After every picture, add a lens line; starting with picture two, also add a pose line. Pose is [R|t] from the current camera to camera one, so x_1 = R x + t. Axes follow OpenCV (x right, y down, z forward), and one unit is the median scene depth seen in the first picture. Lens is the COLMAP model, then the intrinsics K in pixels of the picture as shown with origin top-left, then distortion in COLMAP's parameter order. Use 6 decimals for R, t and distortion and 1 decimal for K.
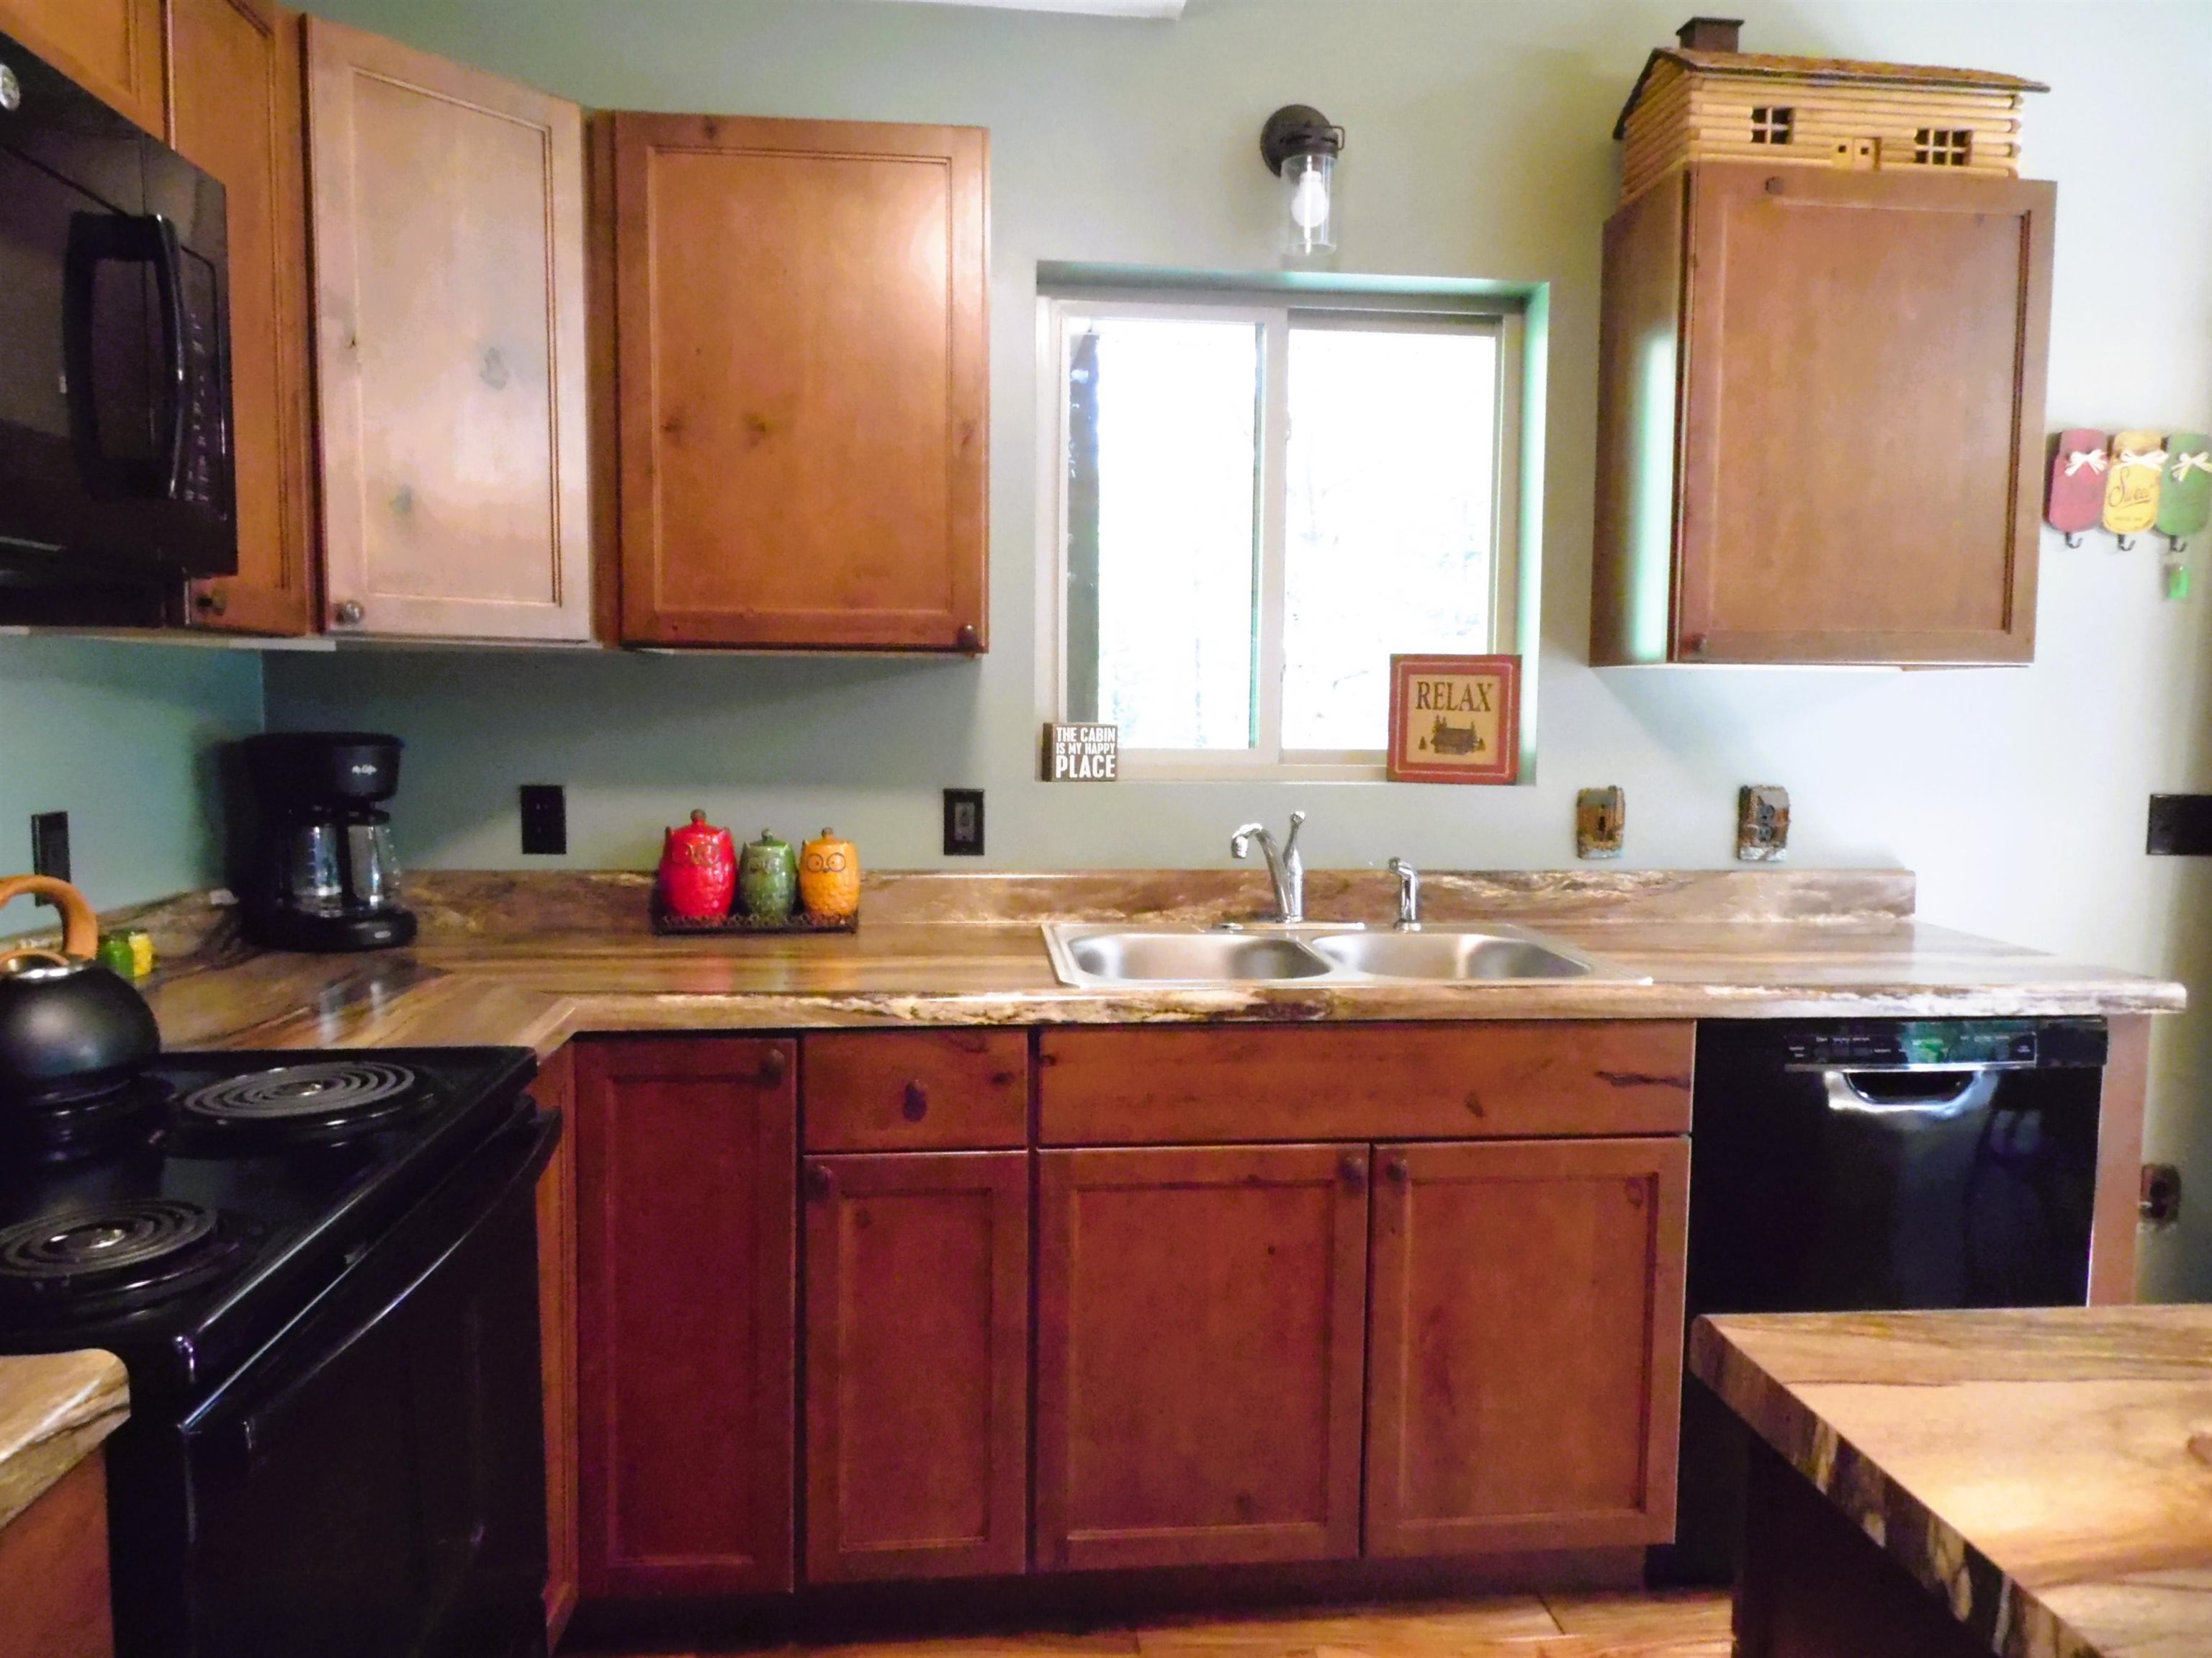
lens RADIAL K [[1509.7, 0, 1106.6], [0, 1509.7, 822.5], [0, 0, 1]] dist [0.001631, -0.006691]
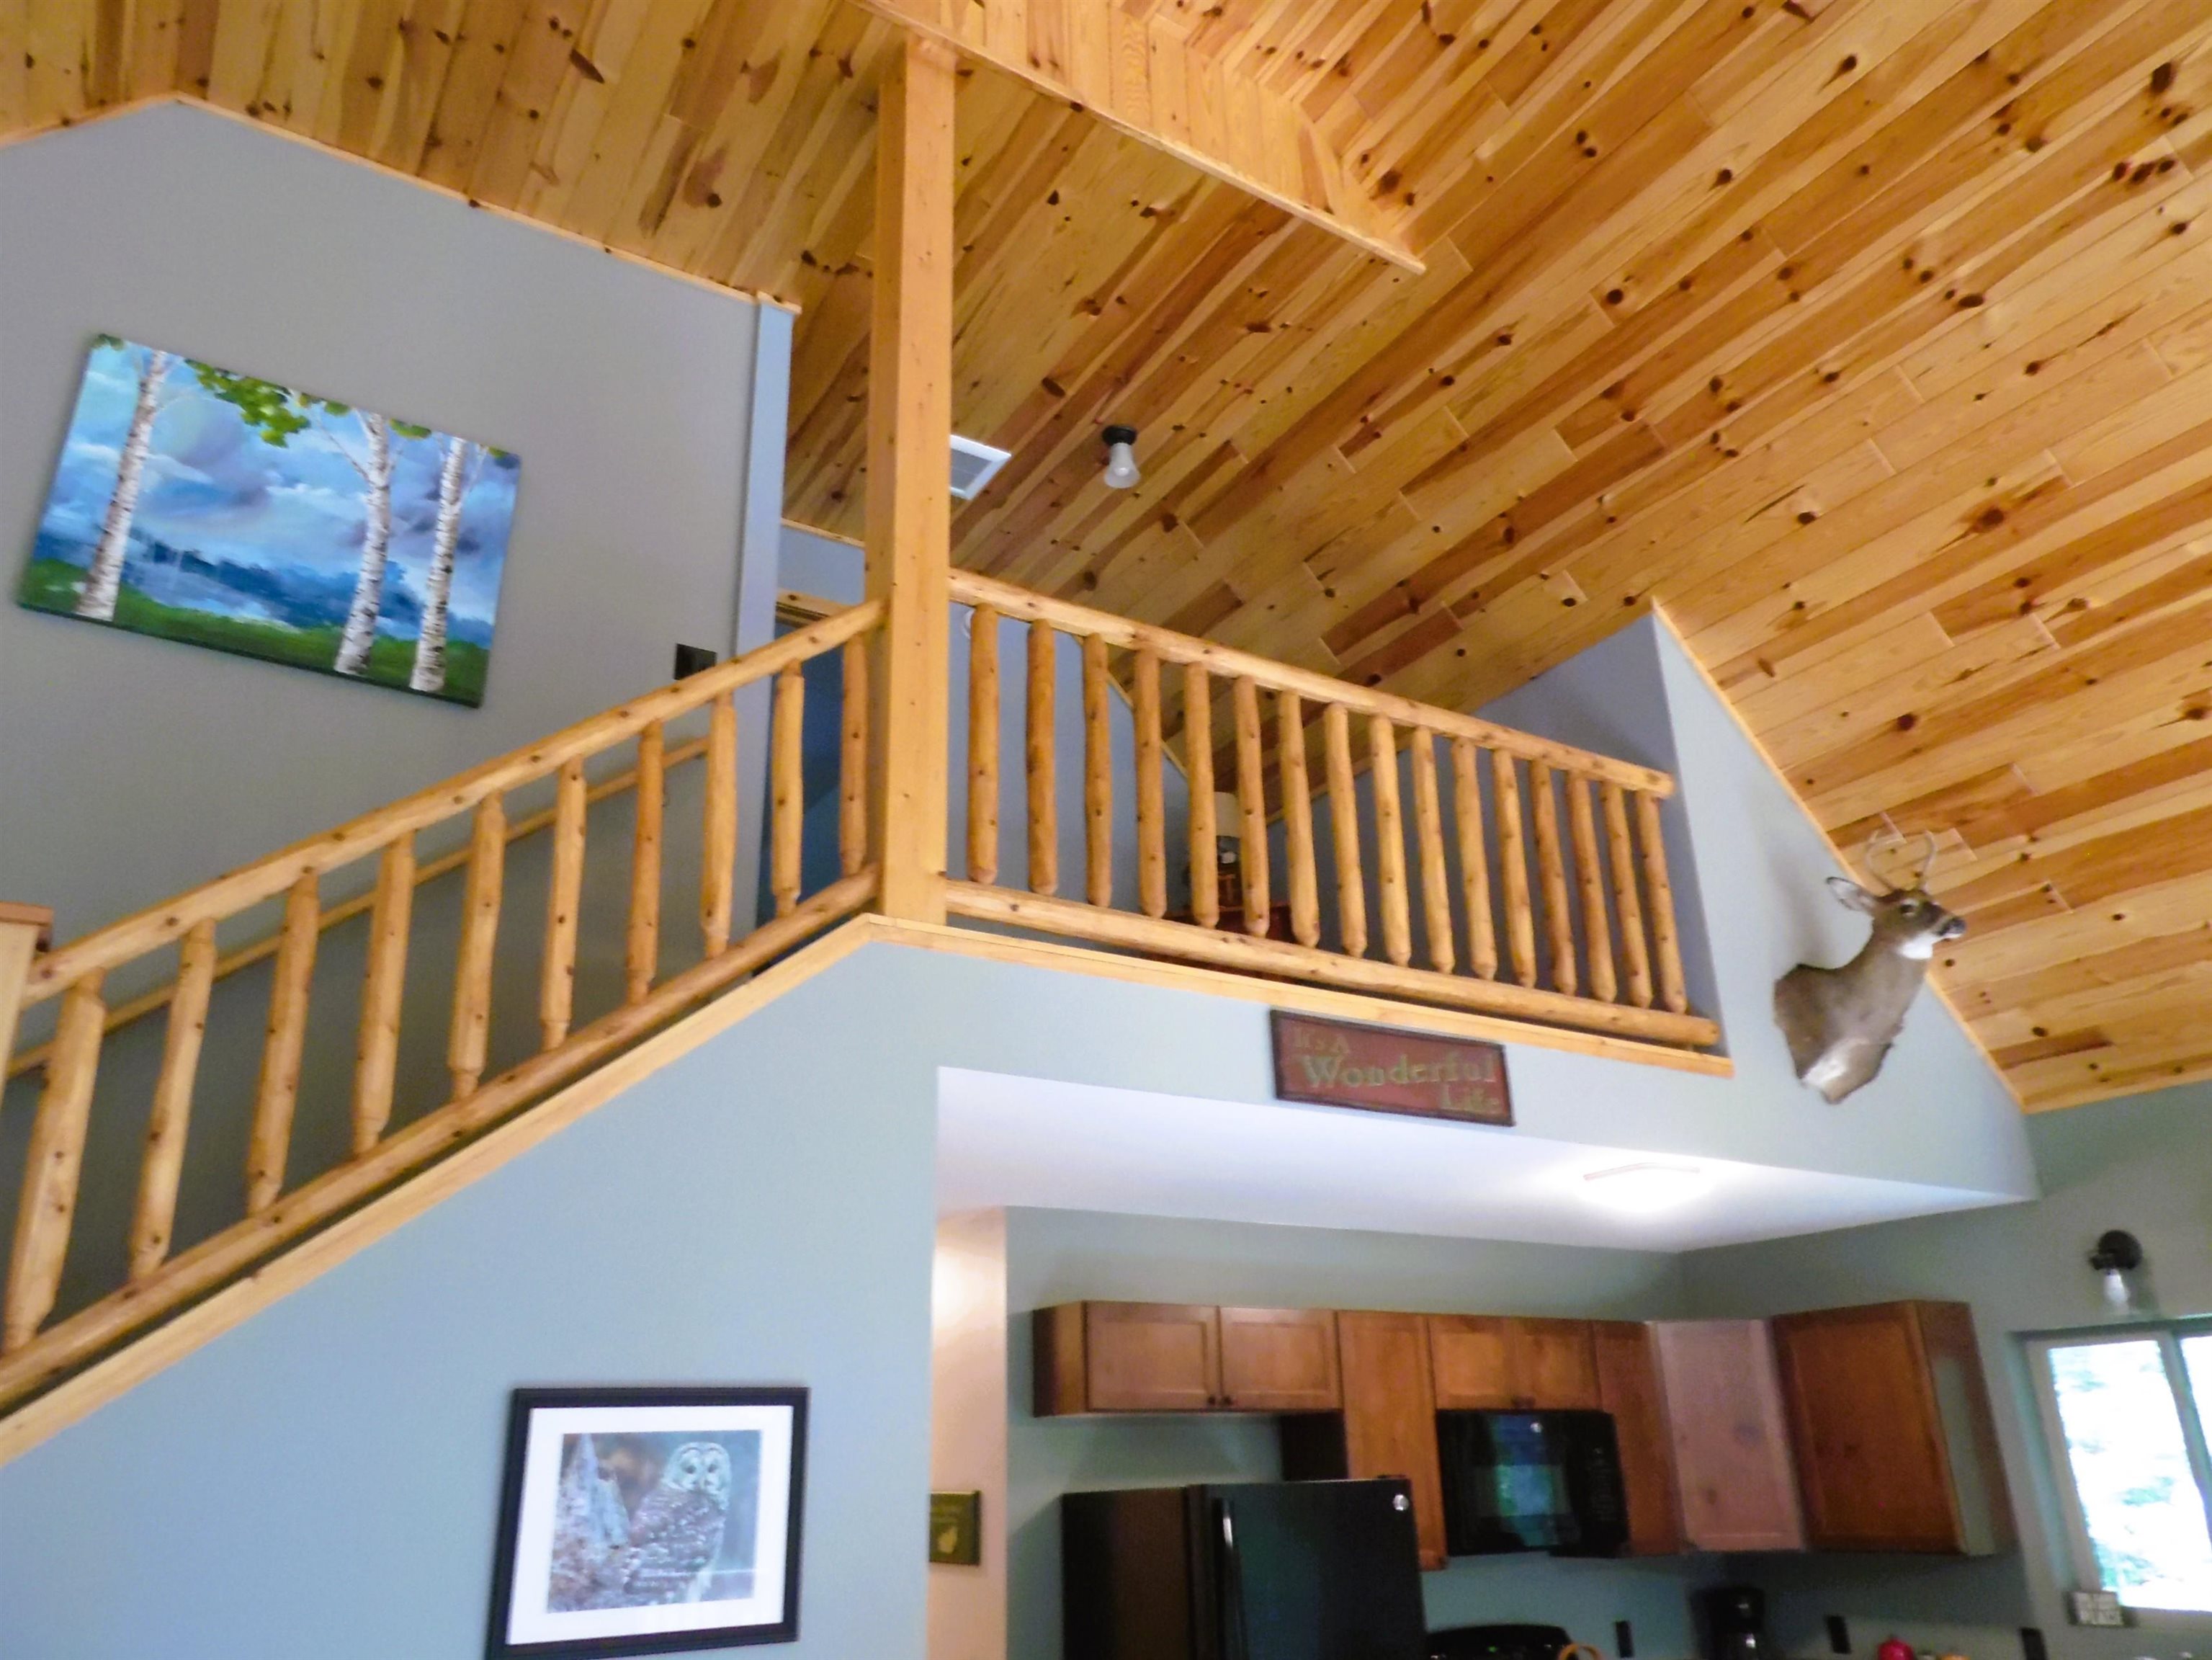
lens RADIAL K [[1592.6, 0, 1106.0], [0, 1592.6, 830.0], [0, 0, 1]] dist [0.006636, -0.006796]
pose [[0.446215, -0.358836, -0.819835, 1.351257], [-0.050146, 0.904627, -0.423243, -0.022905], [0.893520, 0.229969, 0.385664, -0.985623]]
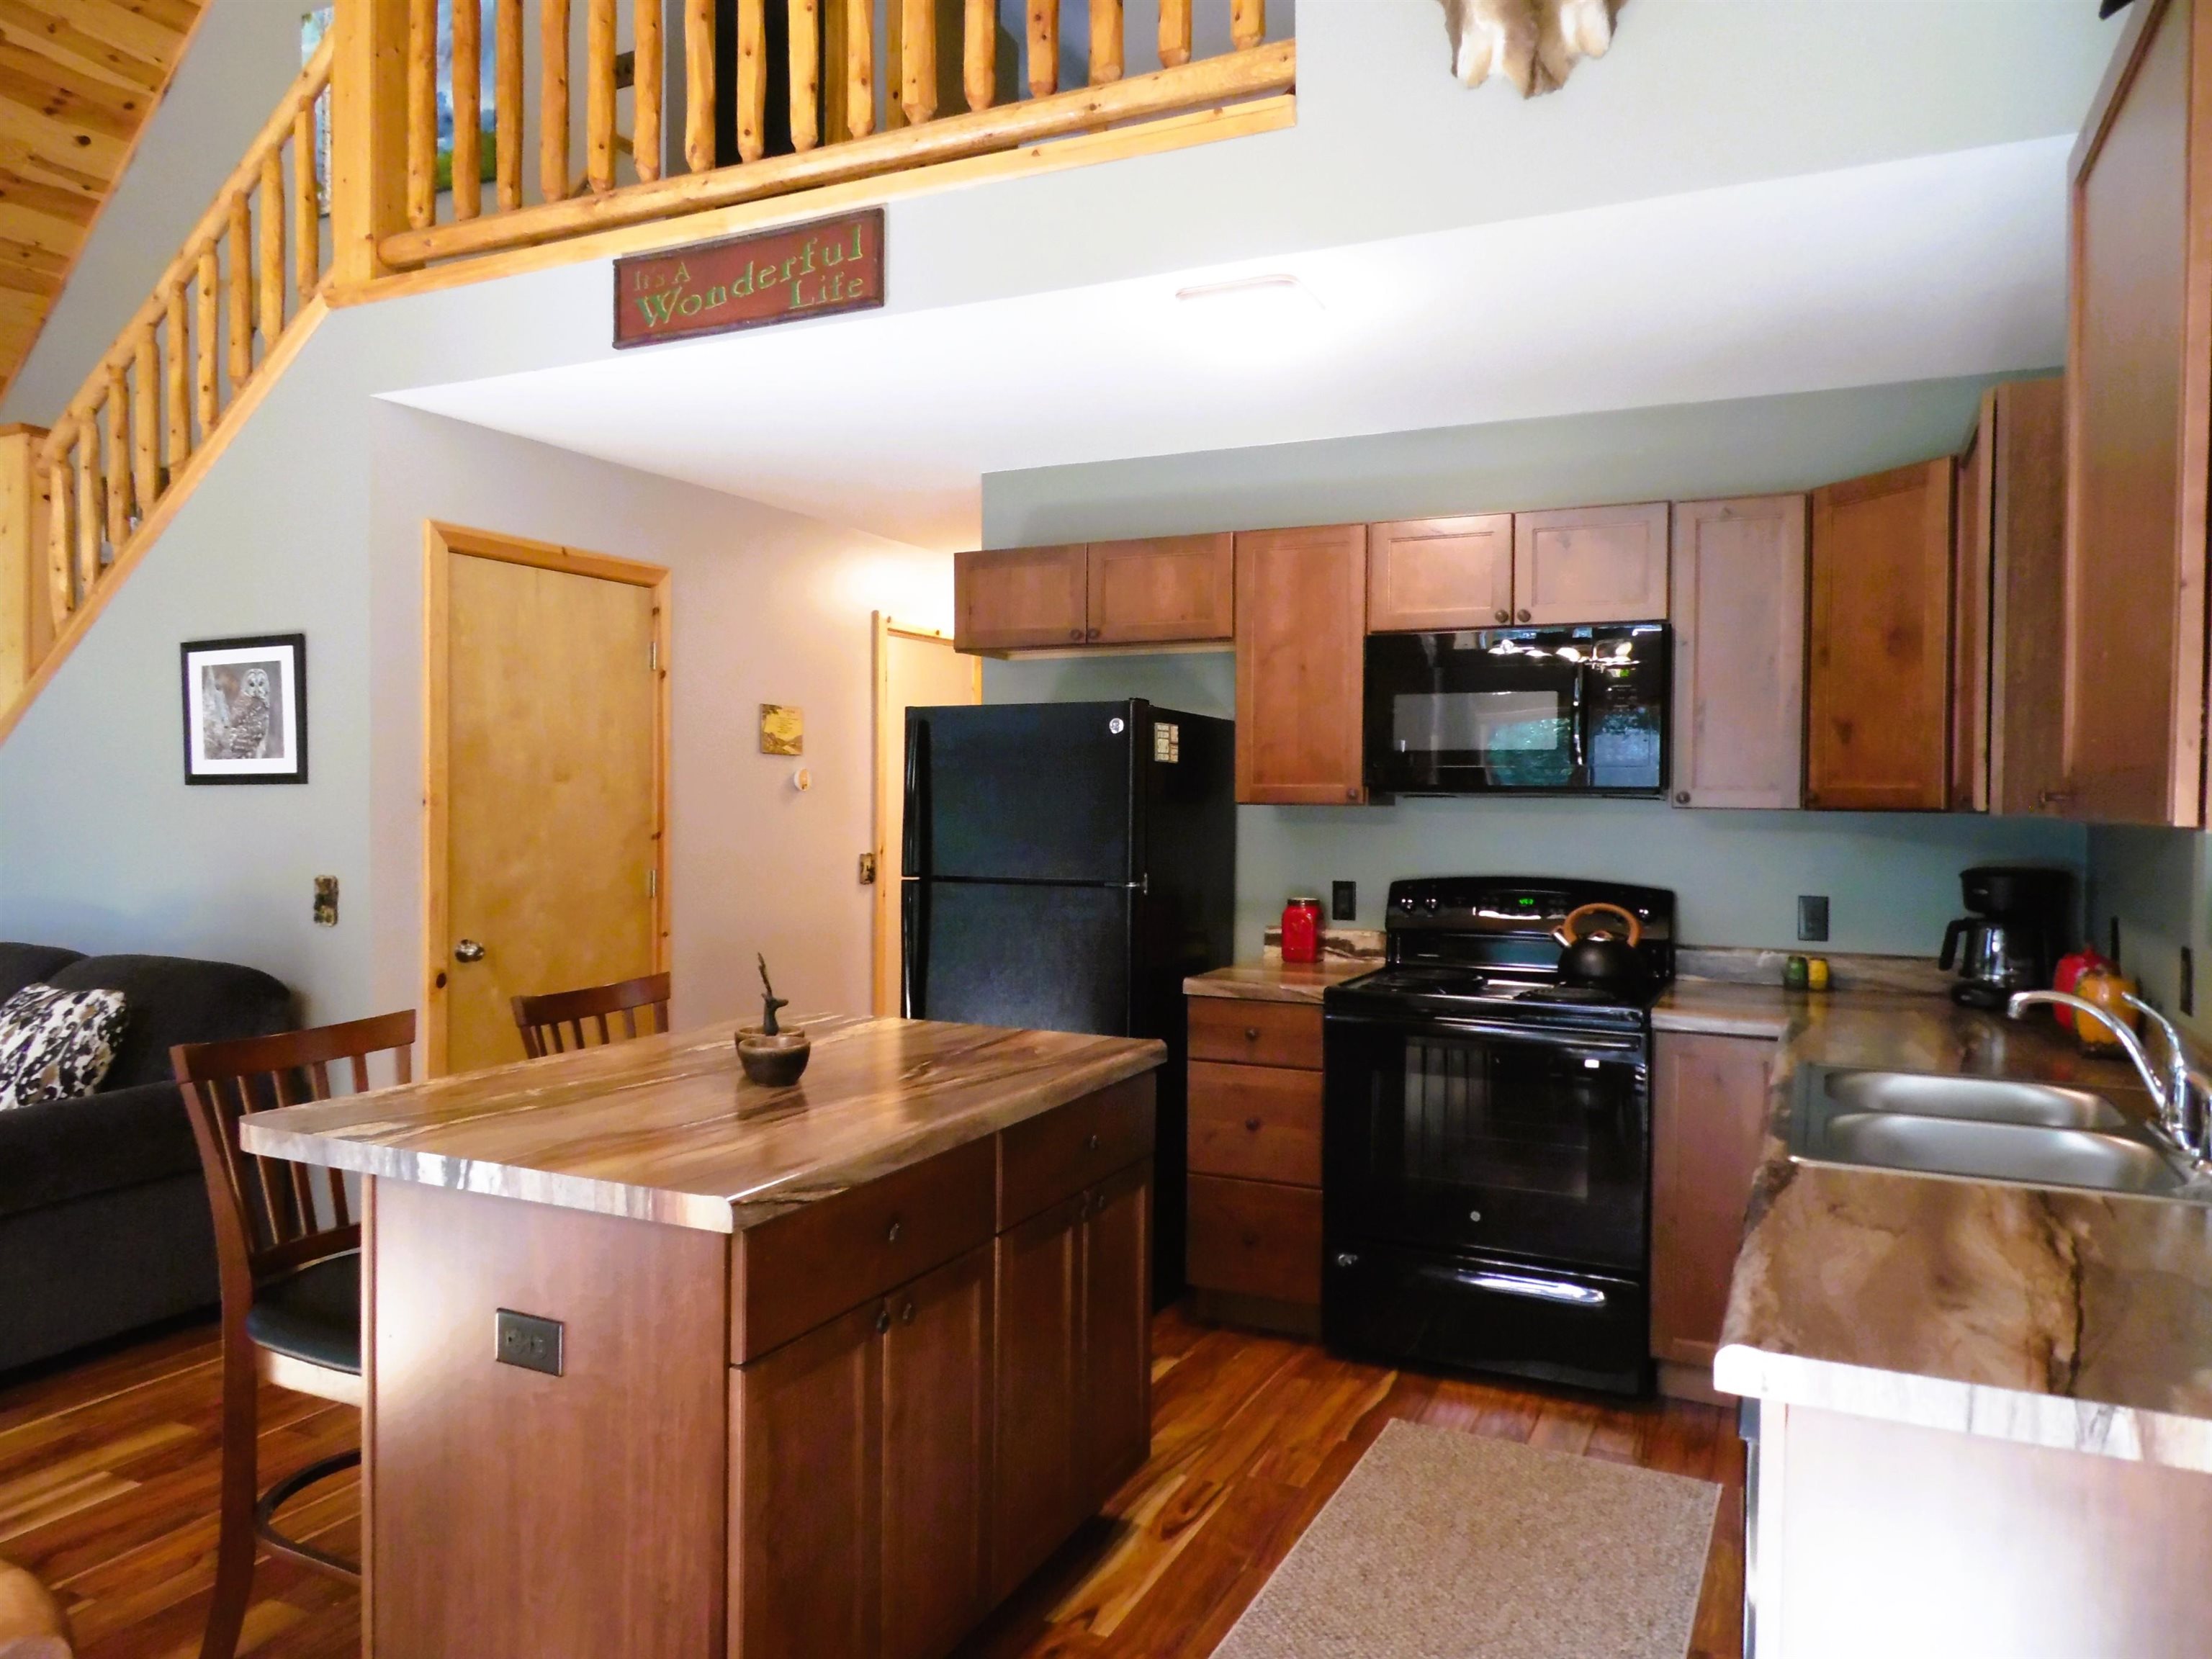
lens RADIAL K [[1509.8, 0, 1106.6], [0, 1509.8, 823.0], [0, 0, 1]] dist [0.001631, -0.006691]
pose [[-0.514781, 0.000773, -0.857321, 1.135463], [-0.089129, 0.994533, 0.054415, -0.094501], [0.852676, 0.104424, -0.511898, 0.892257]]
